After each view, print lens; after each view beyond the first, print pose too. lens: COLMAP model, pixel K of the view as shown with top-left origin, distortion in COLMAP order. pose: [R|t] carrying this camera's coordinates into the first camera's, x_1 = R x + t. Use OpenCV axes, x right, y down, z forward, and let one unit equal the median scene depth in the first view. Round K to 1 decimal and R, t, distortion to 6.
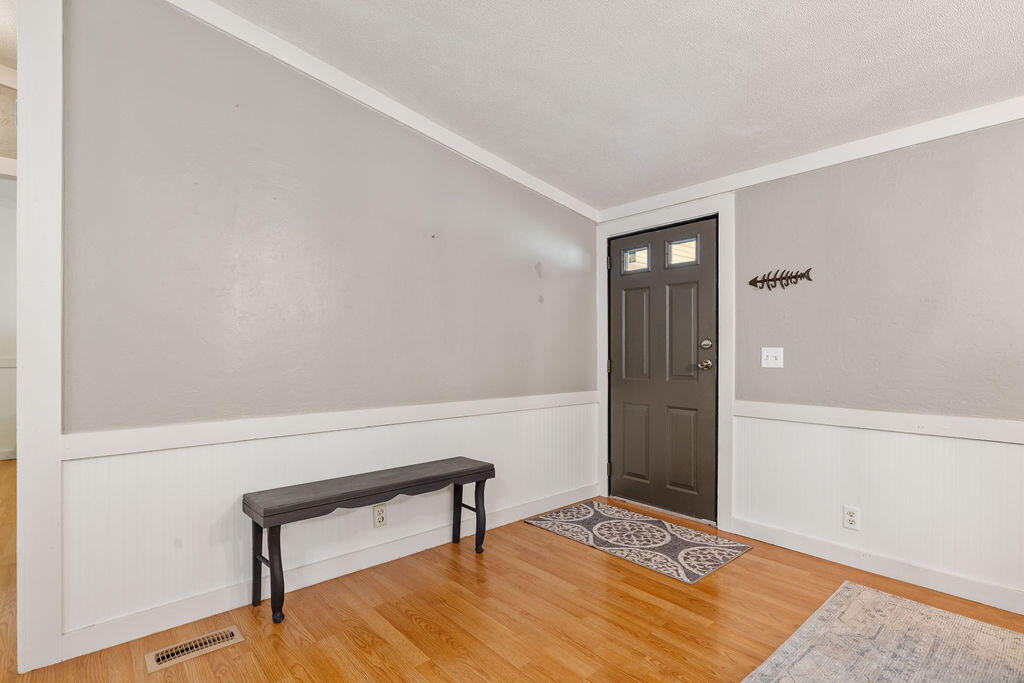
lens RADIAL K [[488.3, 0, 516.8], [0, 488.3, 352.8], [0, 0, 1]] dist [-0.028711, 0.013884]
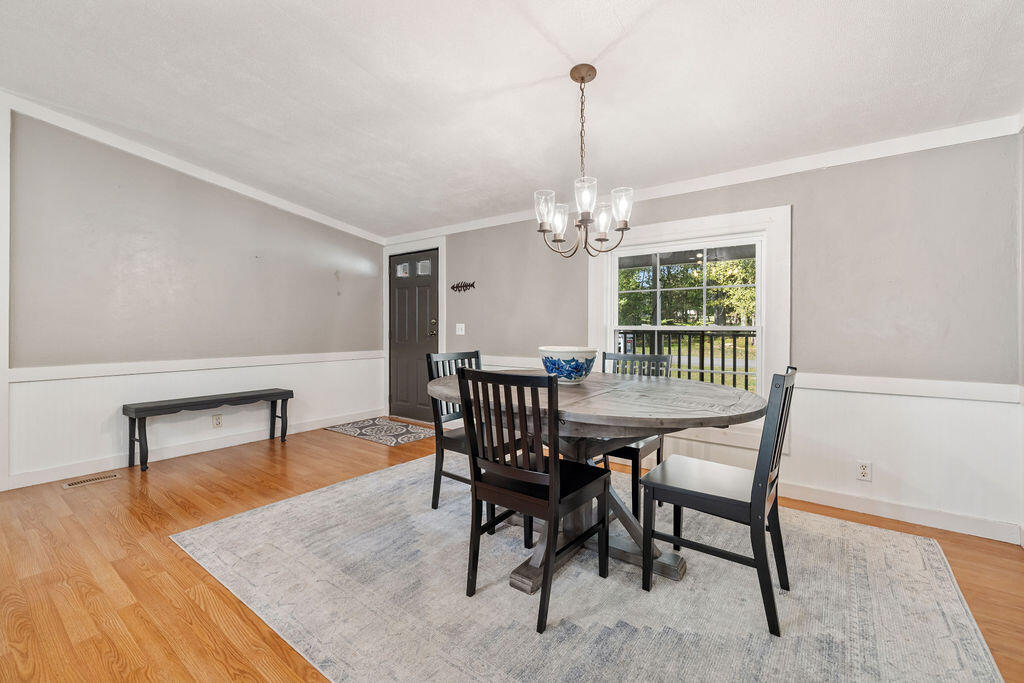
lens RADIAL K [[431.0, 0, 509.1], [0, 431.0, 328.9], [0, 0, 1]] dist [0.000807, 0.000091]
pose [[0.979718, 0.000600, 0.200378, 0.384379], [-0.001143, 0.999996, 0.002594, 0.004569], [-0.200376, -0.002770, 0.979715, -0.634864]]
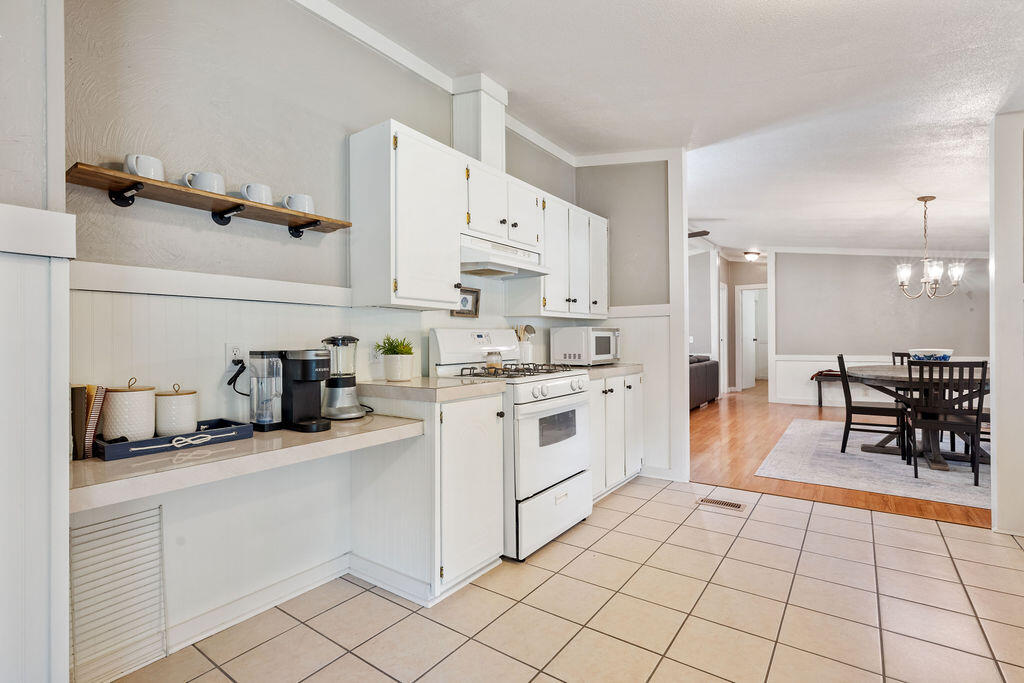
lens RADIAL K [[474.6, 0, 512.0], [0, 474.6, 341.5], [0, 0, 1]] dist [-0.001946, -0.000240]
pose [[0.211883, 0.000310, -0.977295, 1.885743], [0.010592, 0.999940, 0.002614, -0.002708], [0.977238, -0.010905, 0.211867, -1.549153]]
